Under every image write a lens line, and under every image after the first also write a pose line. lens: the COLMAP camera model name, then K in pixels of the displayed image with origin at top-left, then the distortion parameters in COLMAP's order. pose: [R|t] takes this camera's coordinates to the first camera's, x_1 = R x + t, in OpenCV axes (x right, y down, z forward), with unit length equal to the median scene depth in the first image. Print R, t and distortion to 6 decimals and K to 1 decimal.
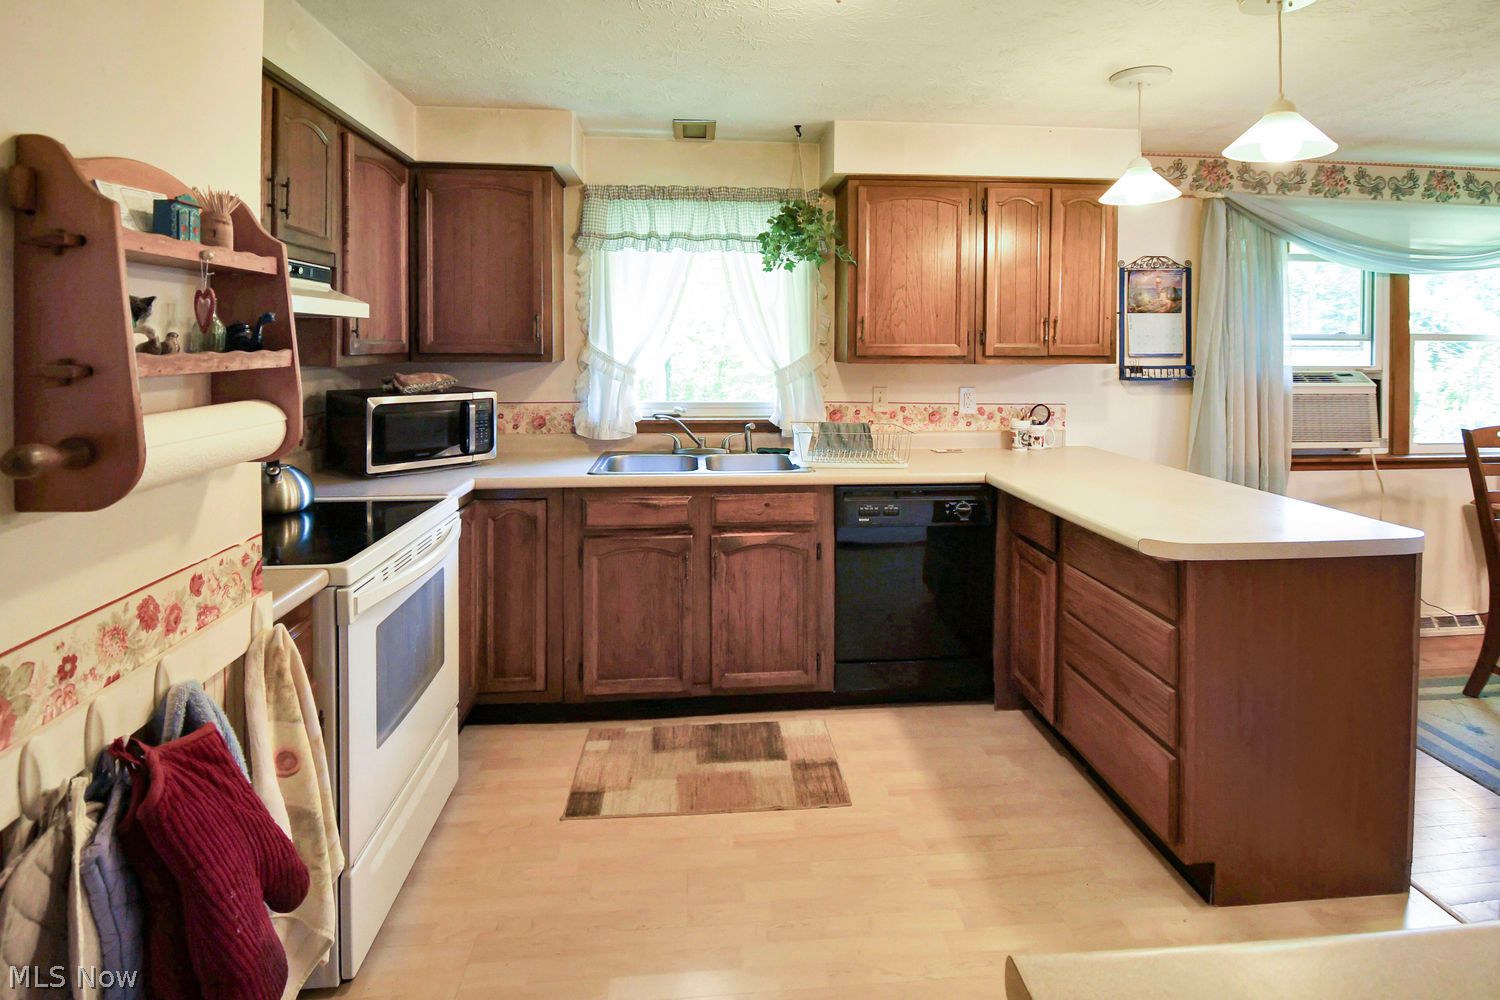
lens RADIAL K [[743.0, 0, 749.5], [0, 743.0, 364.8], [0, 0, 1]] dist [0.000261, -0.000013]
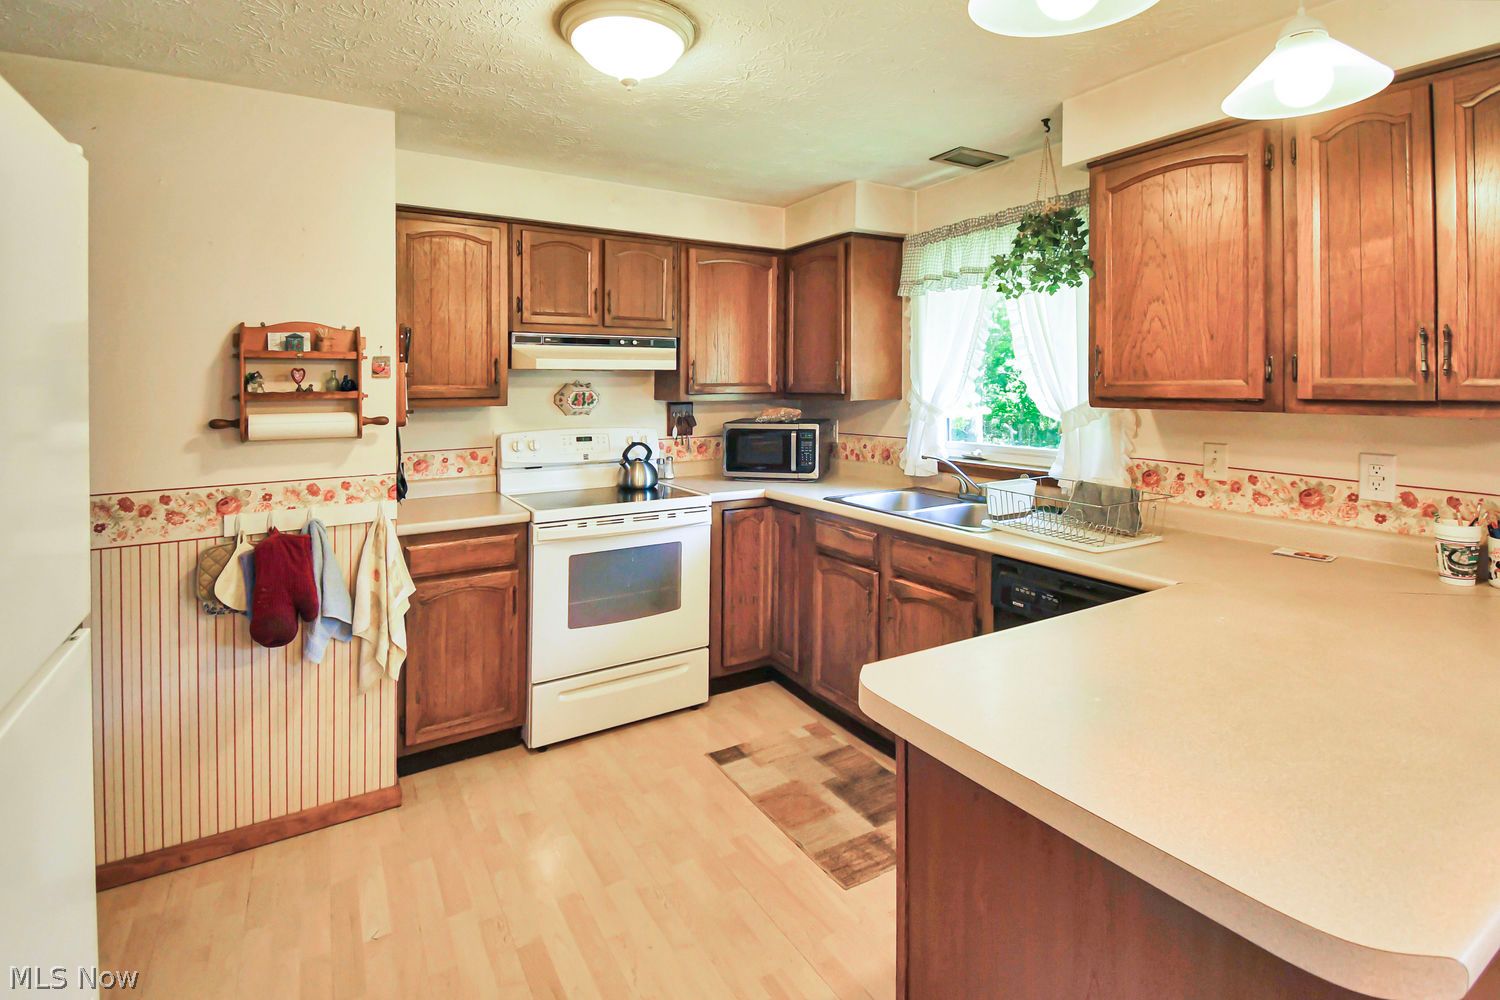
lens RADIAL K [[707.7, 0, 750.1], [0, 707.7, 389.6], [0, 0, 1]] dist [-0.000511, -0.000218]
pose [[0.454690, -0.000986, -0.890649, 0.645834], [-0.016359, 0.999821, -0.009459, -0.007773], [0.890499, 0.018871, 0.454593, 0.368687]]
